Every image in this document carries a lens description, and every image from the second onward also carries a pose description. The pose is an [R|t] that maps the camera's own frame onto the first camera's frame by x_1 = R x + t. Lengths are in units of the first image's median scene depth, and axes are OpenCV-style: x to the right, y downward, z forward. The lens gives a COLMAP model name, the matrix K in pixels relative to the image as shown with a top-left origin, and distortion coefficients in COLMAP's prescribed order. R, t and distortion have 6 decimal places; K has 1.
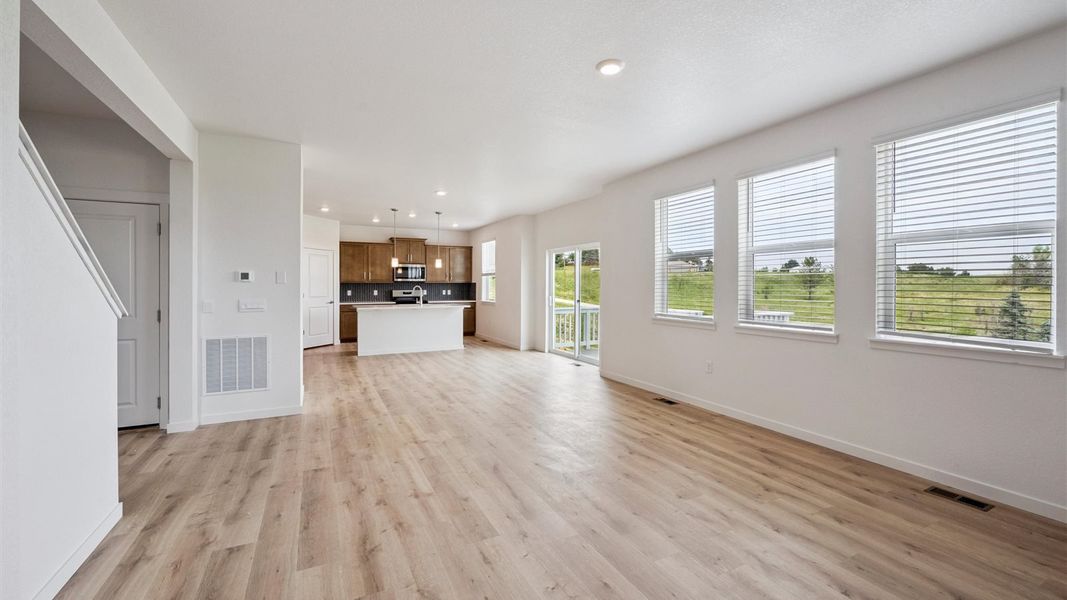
lens RADIAL K [[487.6, 0, 535.9], [0, 487.6, 293.3], [0, 0, 1]] dist [0.011724, -0.000112]
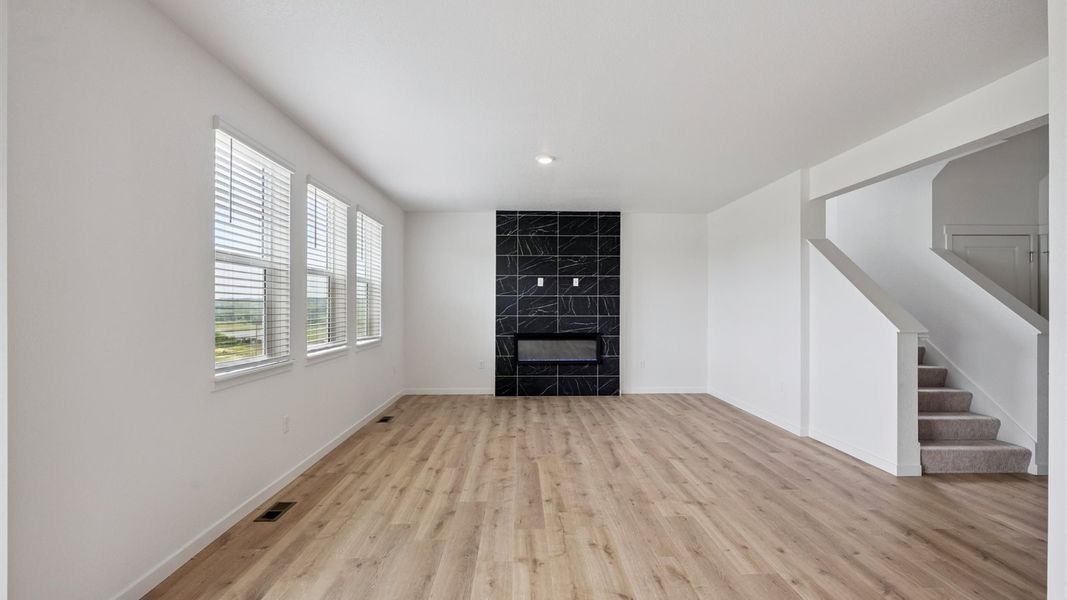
lens RADIAL K [[522.4, 0, 514.5], [0, 522.4, 309.0], [0, 0, 1]] dist [-0.001657, -0.000063]
pose [[-0.907111, -0.002044, 0.420887, -0.150321], [0.006953, 0.999779, 0.019840, -0.017000], [-0.420834, 0.020924, -0.906896, 0.868764]]
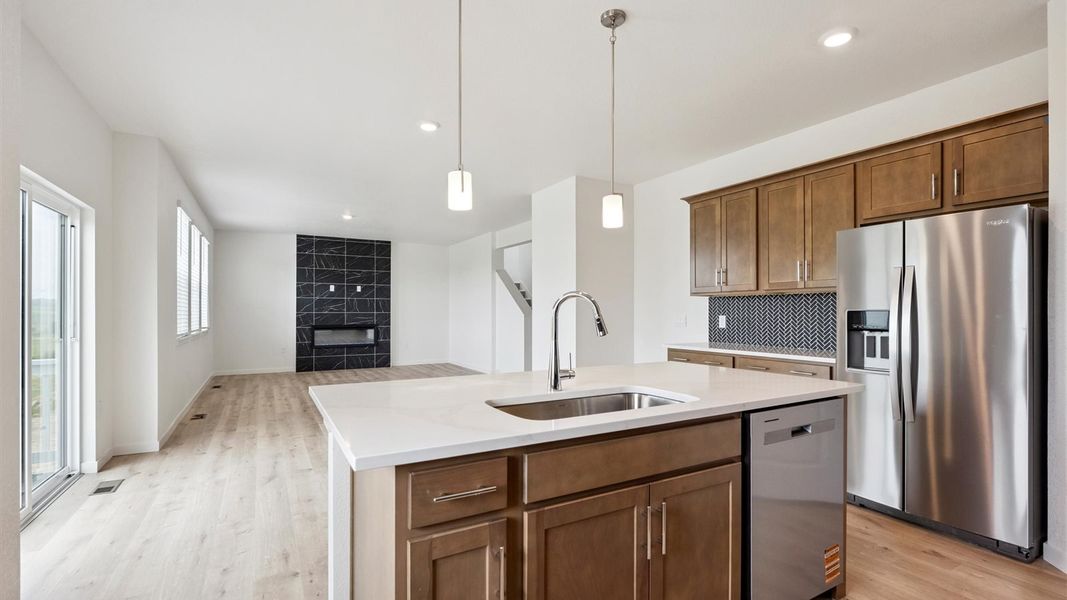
lens RADIAL K [[487.6, 0, 541.8], [0, 487.6, 308.6], [0, 0, 1]] dist [0.011724, -0.000112]
pose [[-0.997063, 0.001003, -0.076576, -0.224020], [-0.000099, 0.999896, 0.014387, -0.013236], [0.076582, 0.014352, -0.996960, 1.243524]]
